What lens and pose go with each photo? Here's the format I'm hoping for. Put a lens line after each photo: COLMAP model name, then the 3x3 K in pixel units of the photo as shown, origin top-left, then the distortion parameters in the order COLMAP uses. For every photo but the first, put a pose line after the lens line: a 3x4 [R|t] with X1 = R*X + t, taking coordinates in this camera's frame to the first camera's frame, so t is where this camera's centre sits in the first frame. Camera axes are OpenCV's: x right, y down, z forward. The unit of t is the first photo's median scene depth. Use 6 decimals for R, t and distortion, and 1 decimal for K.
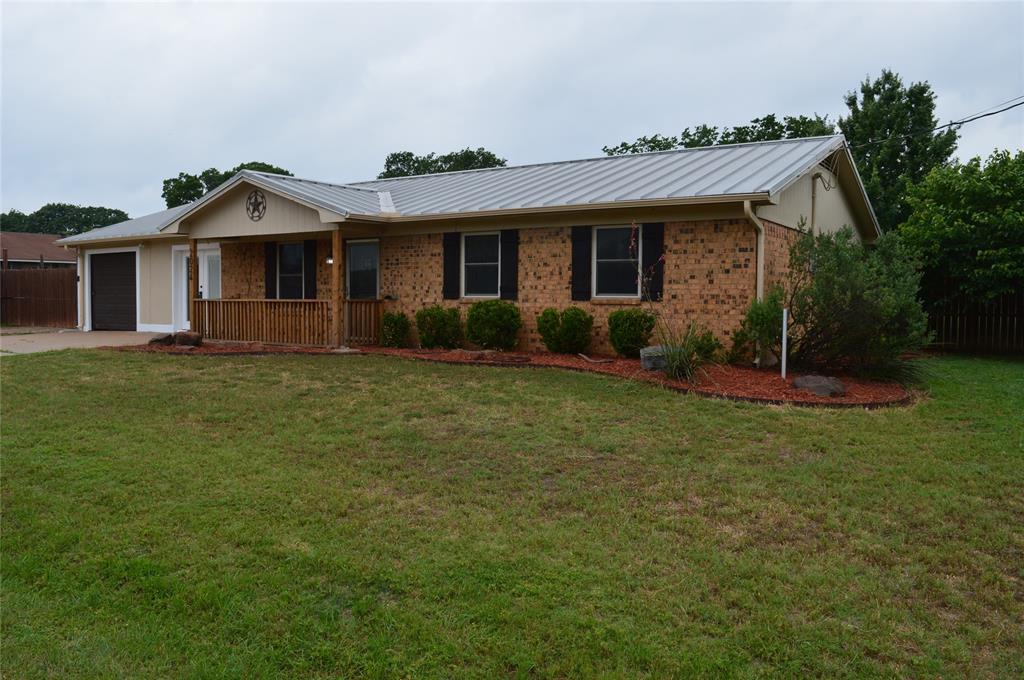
lens RADIAL K [[804.2, 0, 512.0], [0, 804.2, 340.0], [0, 0, 1]] dist [-0.071821, 0.001077]
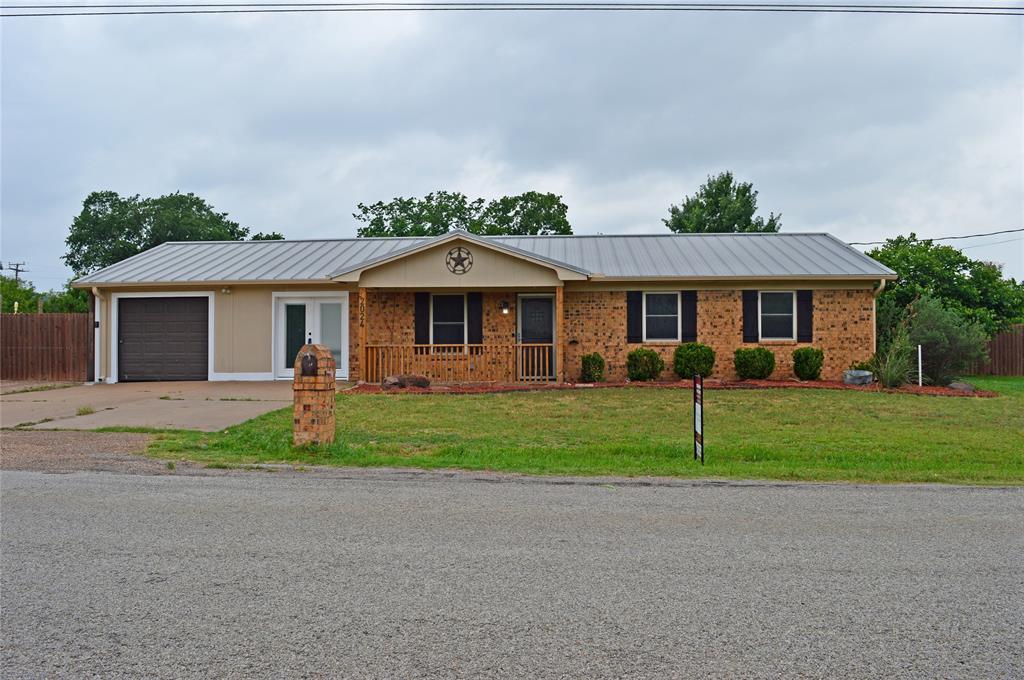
lens RADIAL K [[804.2, 0, 512.0], [0, 804.2, 340.0], [0, 0, 1]] dist [-0.071821, 0.001077]
pose [[0.868906, -0.003933, 0.494961, -0.877847], [0.035462, 0.997894, -0.054323, 0.007038], [-0.493705, 0.064754, 0.867215, -0.009805]]
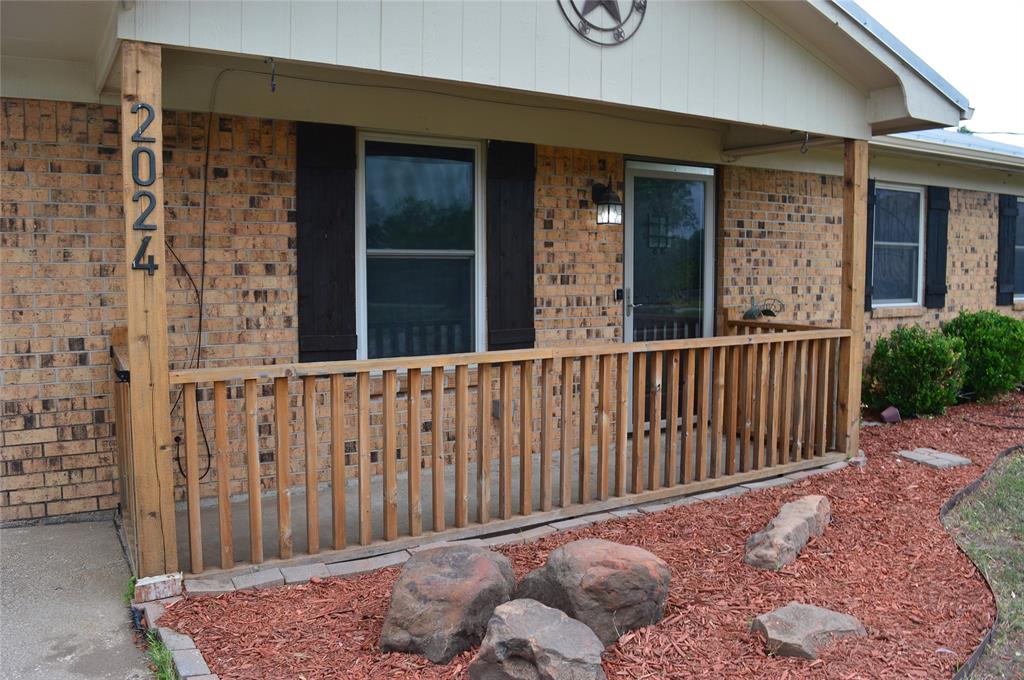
lens RADIAL K [[804.2, 0, 512.0], [0, 804.2, 340.0], [0, 0, 1]] dist [-0.071821, 0.001077]
pose [[0.423873, -0.084693, 0.901753, -0.619215], [0.053553, 0.996220, 0.068393, -0.078848], [-0.904137, 0.019302, 0.426806, 0.986993]]
